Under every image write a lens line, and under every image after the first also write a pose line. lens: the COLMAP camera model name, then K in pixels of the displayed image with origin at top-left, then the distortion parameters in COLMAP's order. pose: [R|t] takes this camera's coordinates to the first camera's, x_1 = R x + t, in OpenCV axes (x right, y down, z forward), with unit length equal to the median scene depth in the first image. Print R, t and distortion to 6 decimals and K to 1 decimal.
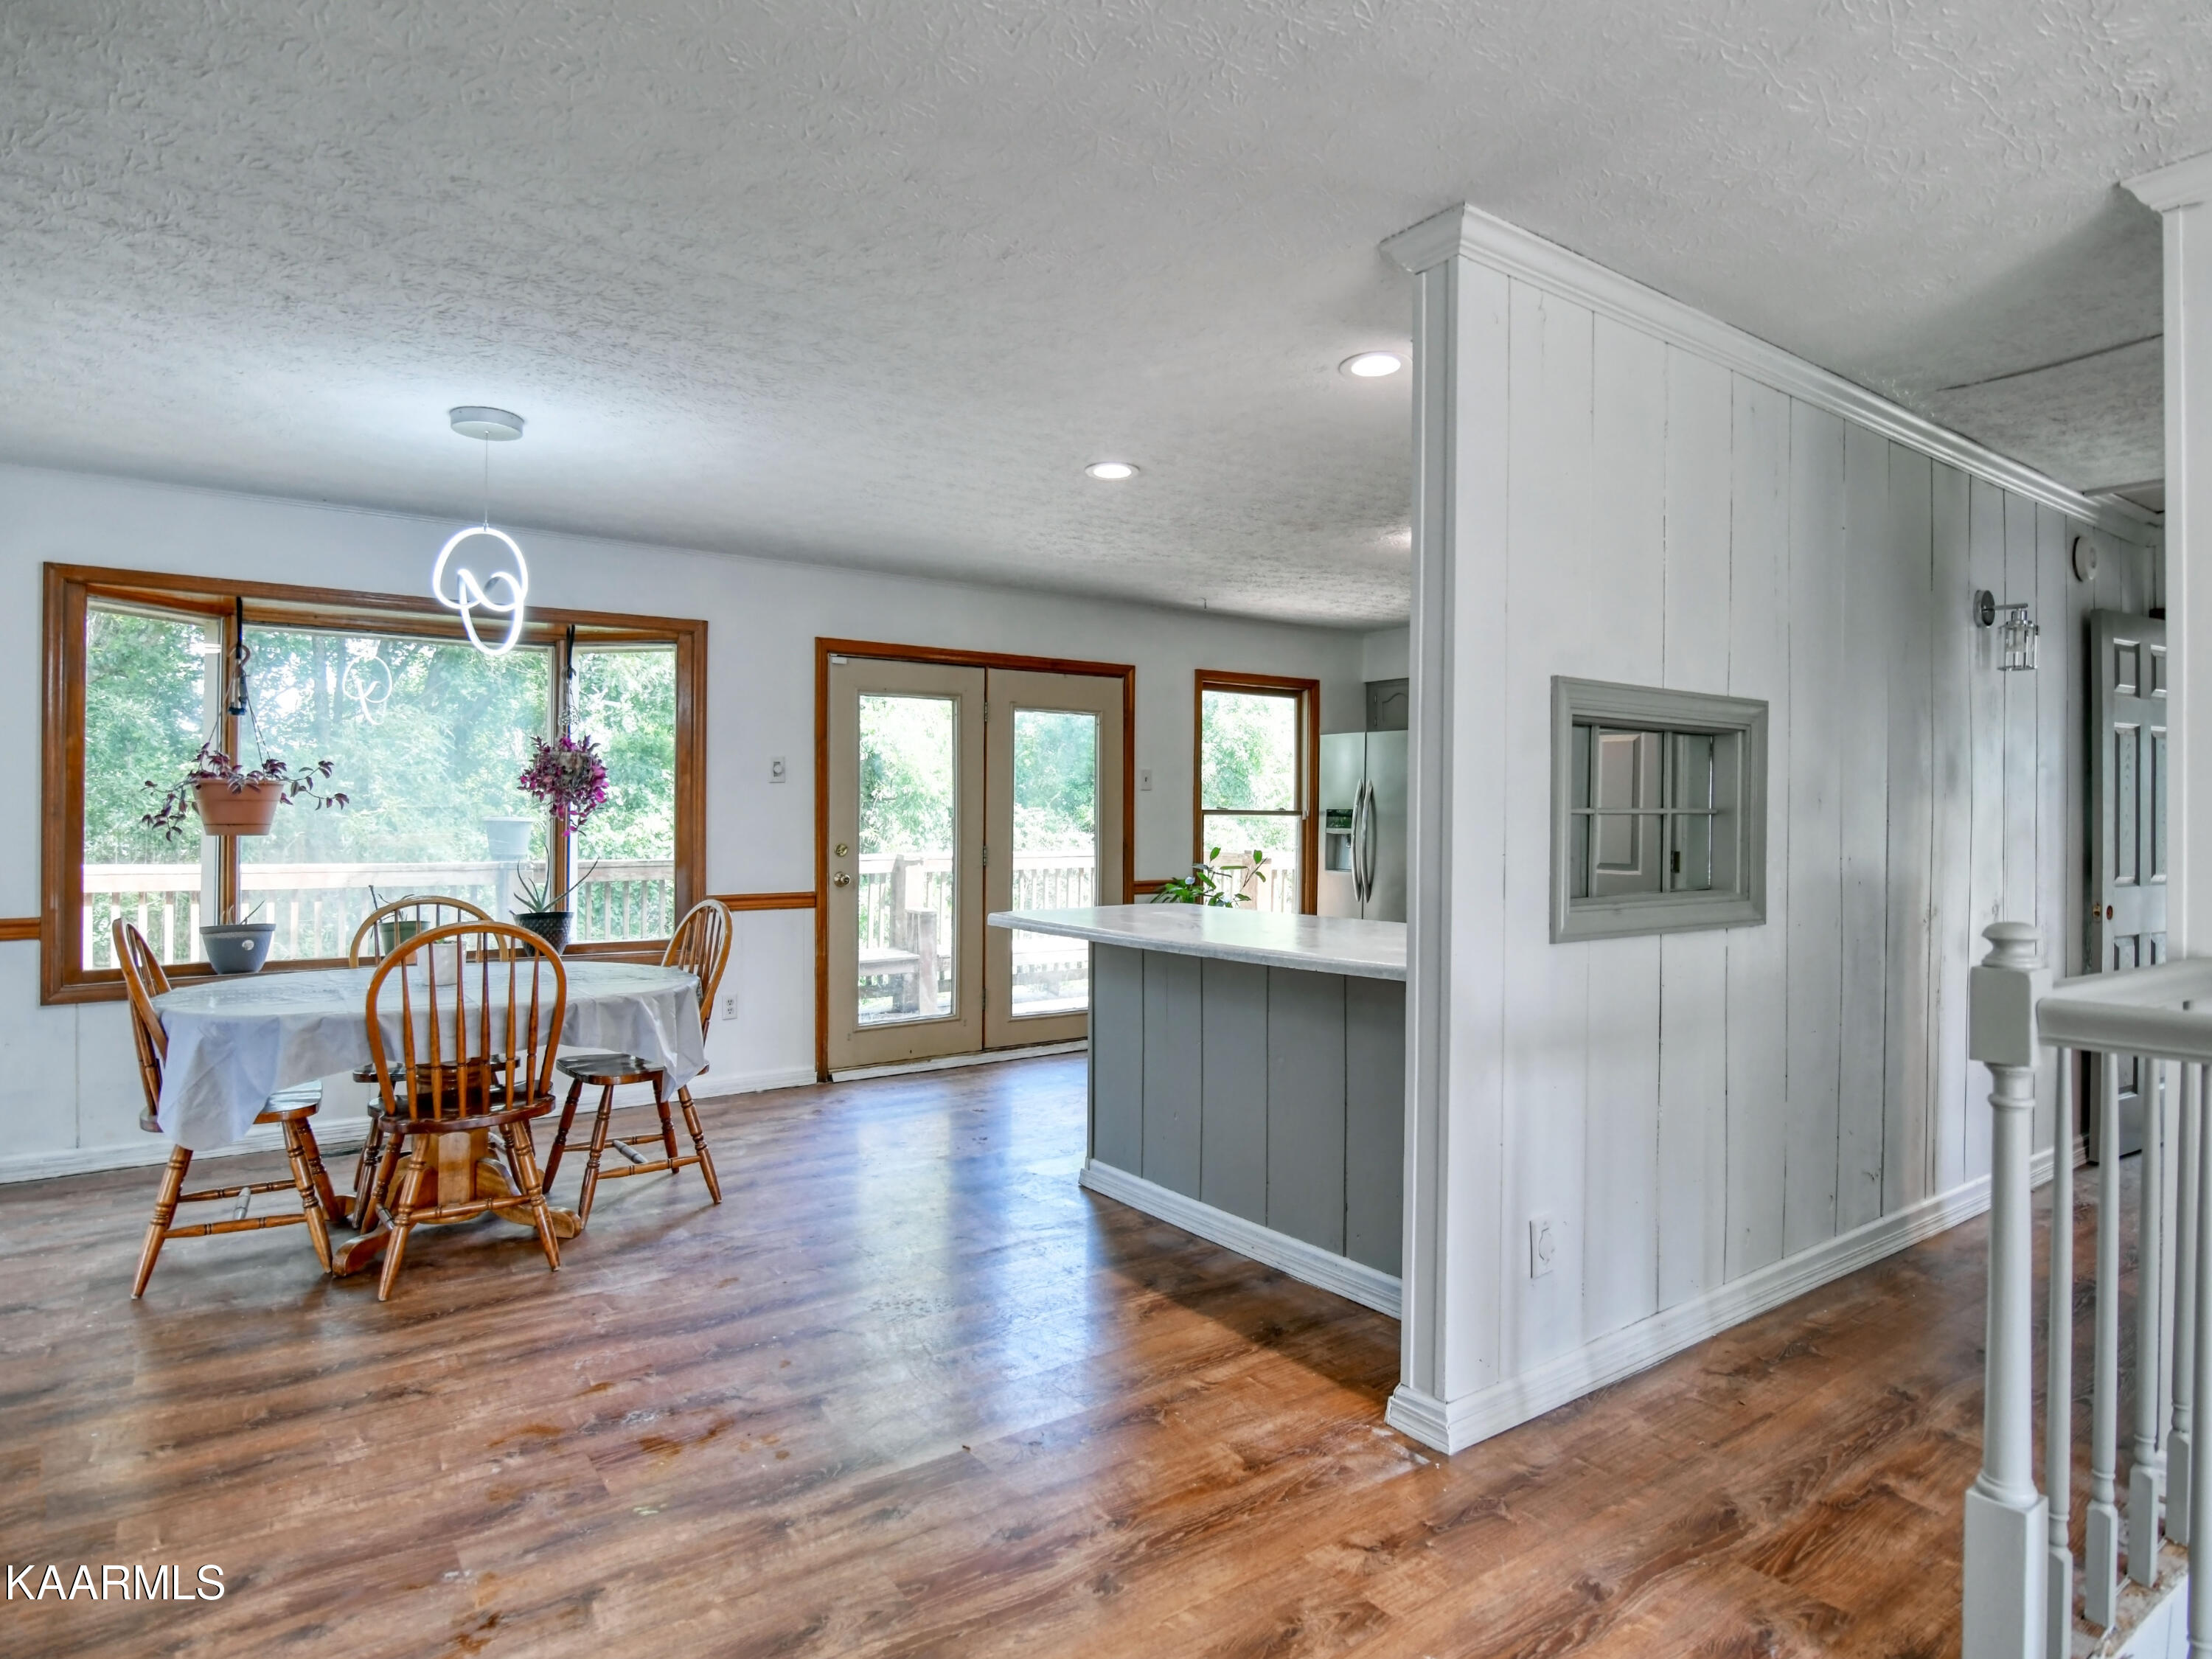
lens RADIAL K [[1224.3, 0, 1101.1], [0, 1224.3, 820.0], [0, 0, 1]] dist [-0.023816, -0.000929]
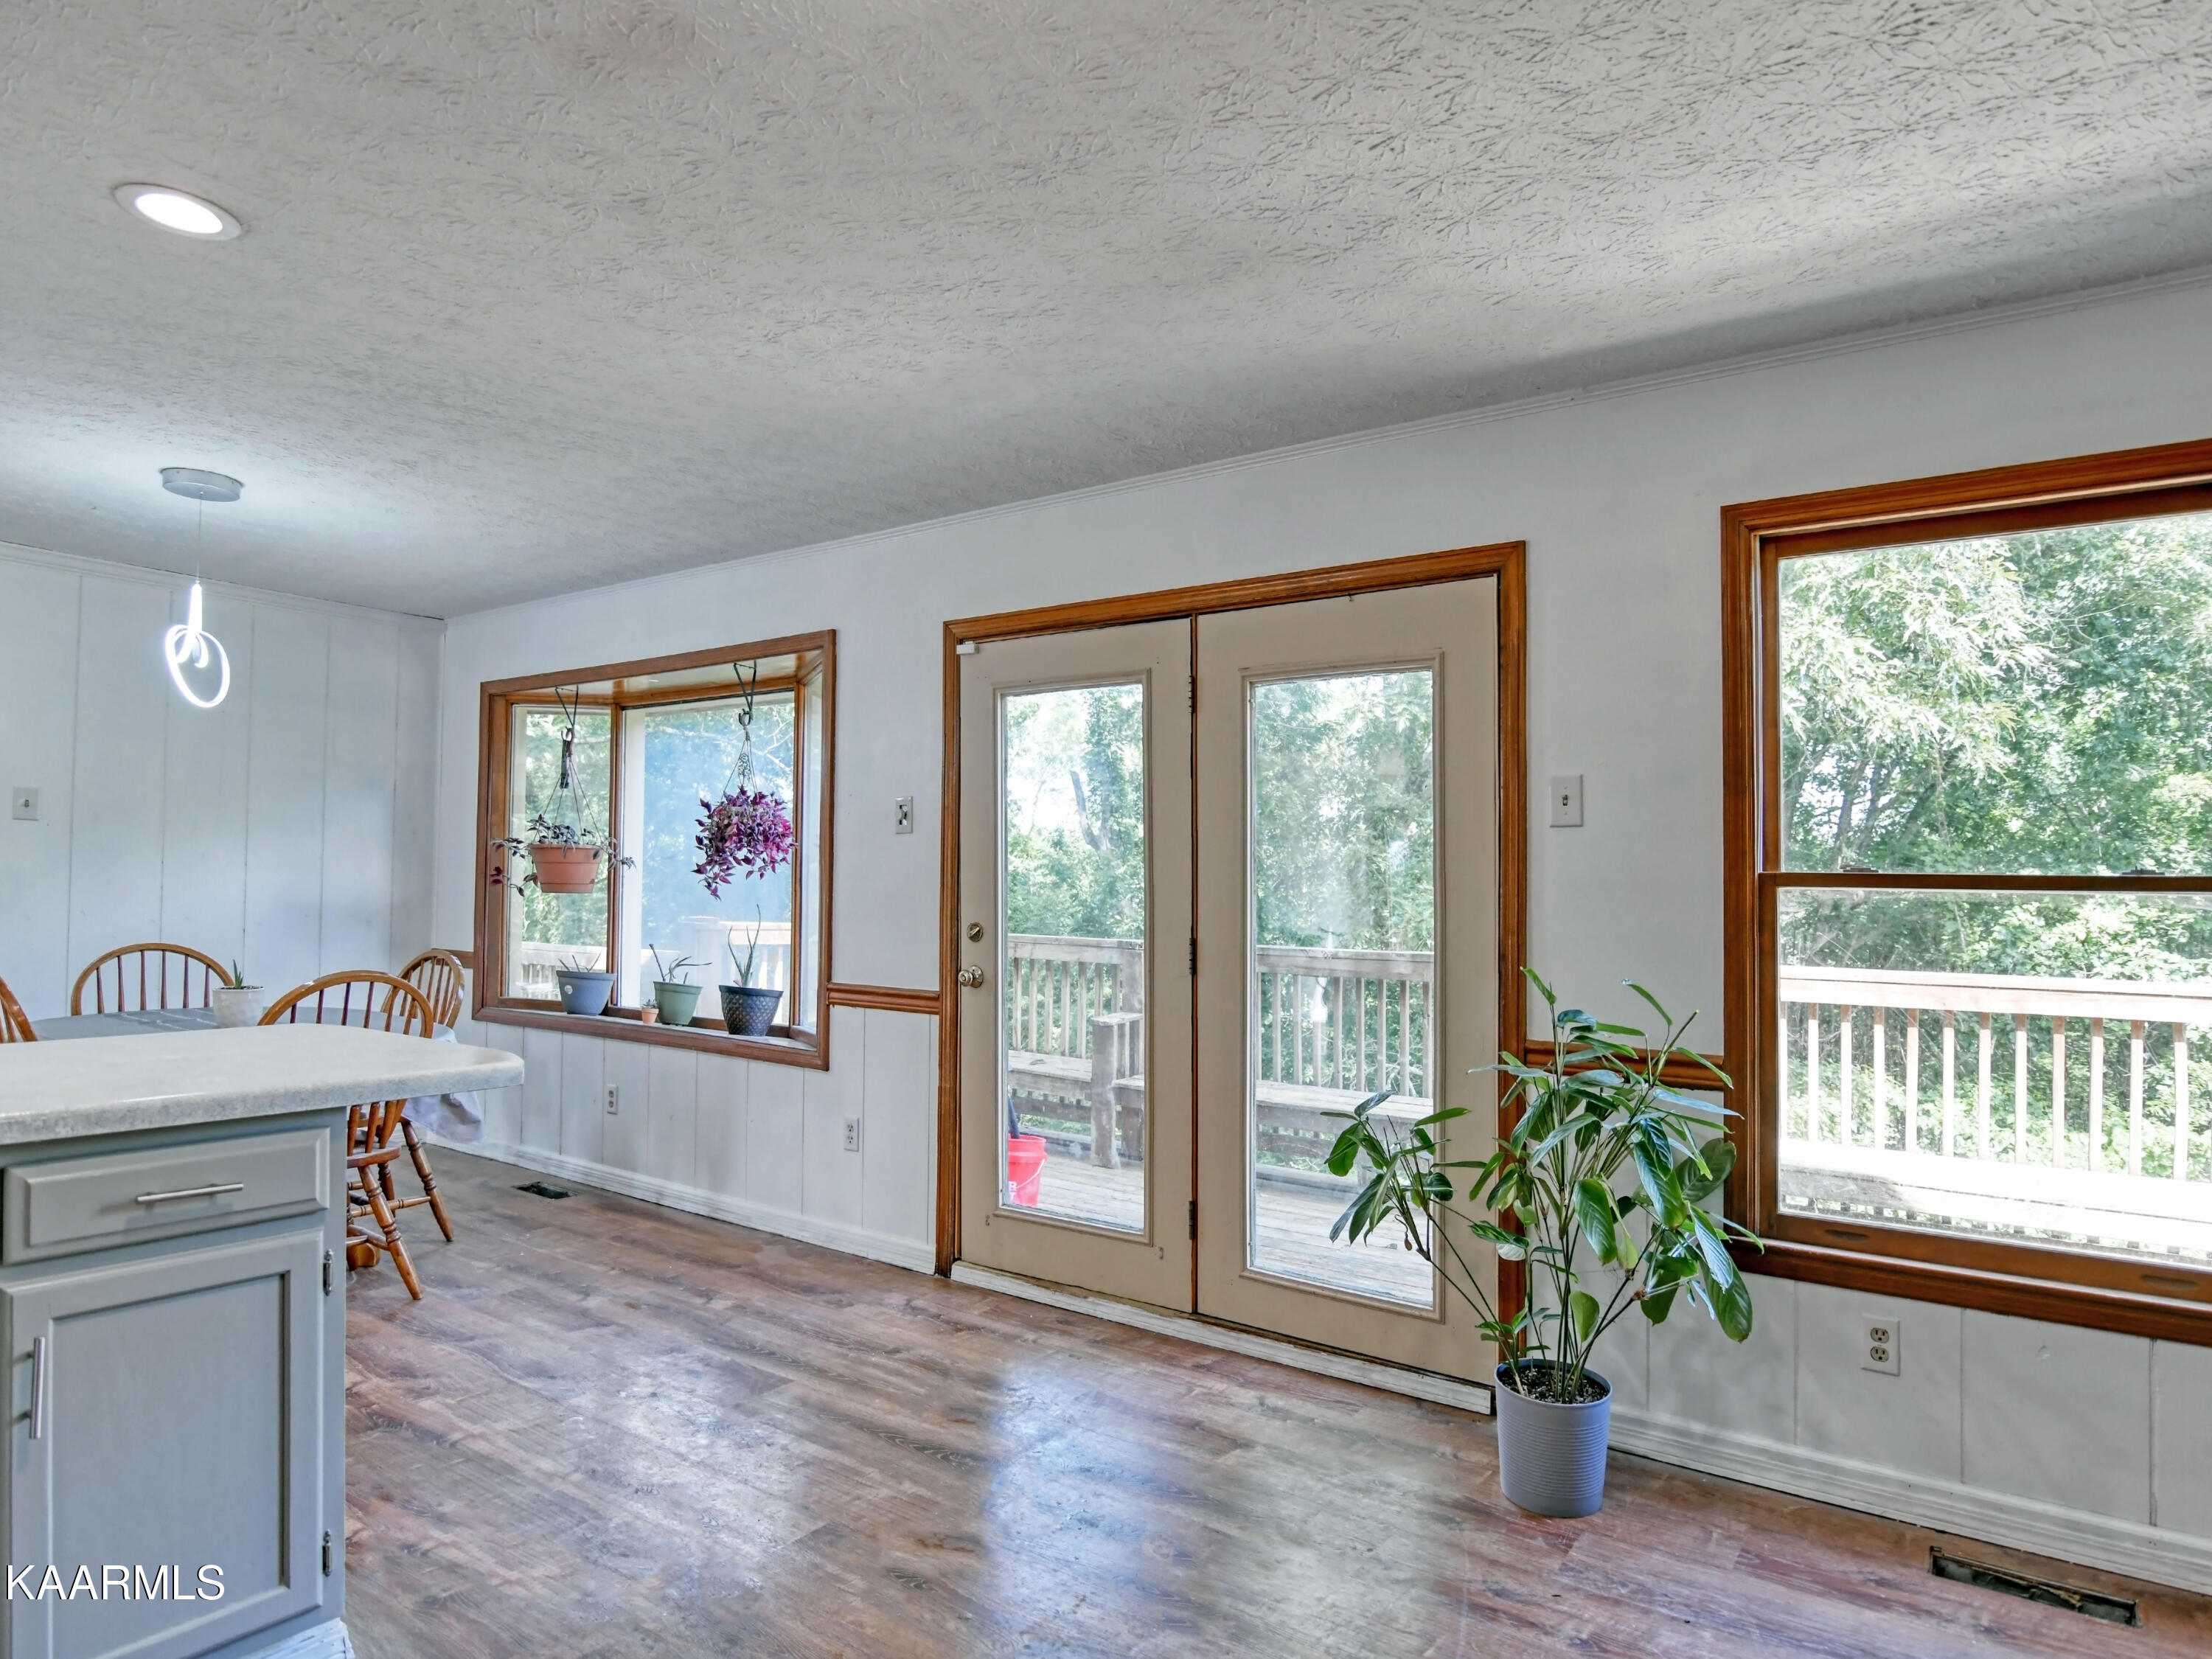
lens RADIAL K [[1367.1, 0, 1106.0], [0, 1367.1, 846.1], [0, 0, 1]] dist [-0.004126, -0.003922]
pose [[0.302237, -0.022578, -0.952965, 0.597644], [-0.017439, 0.999421, -0.029210, -0.002477], [0.953073, 0.025447, 0.301668, 0.971799]]
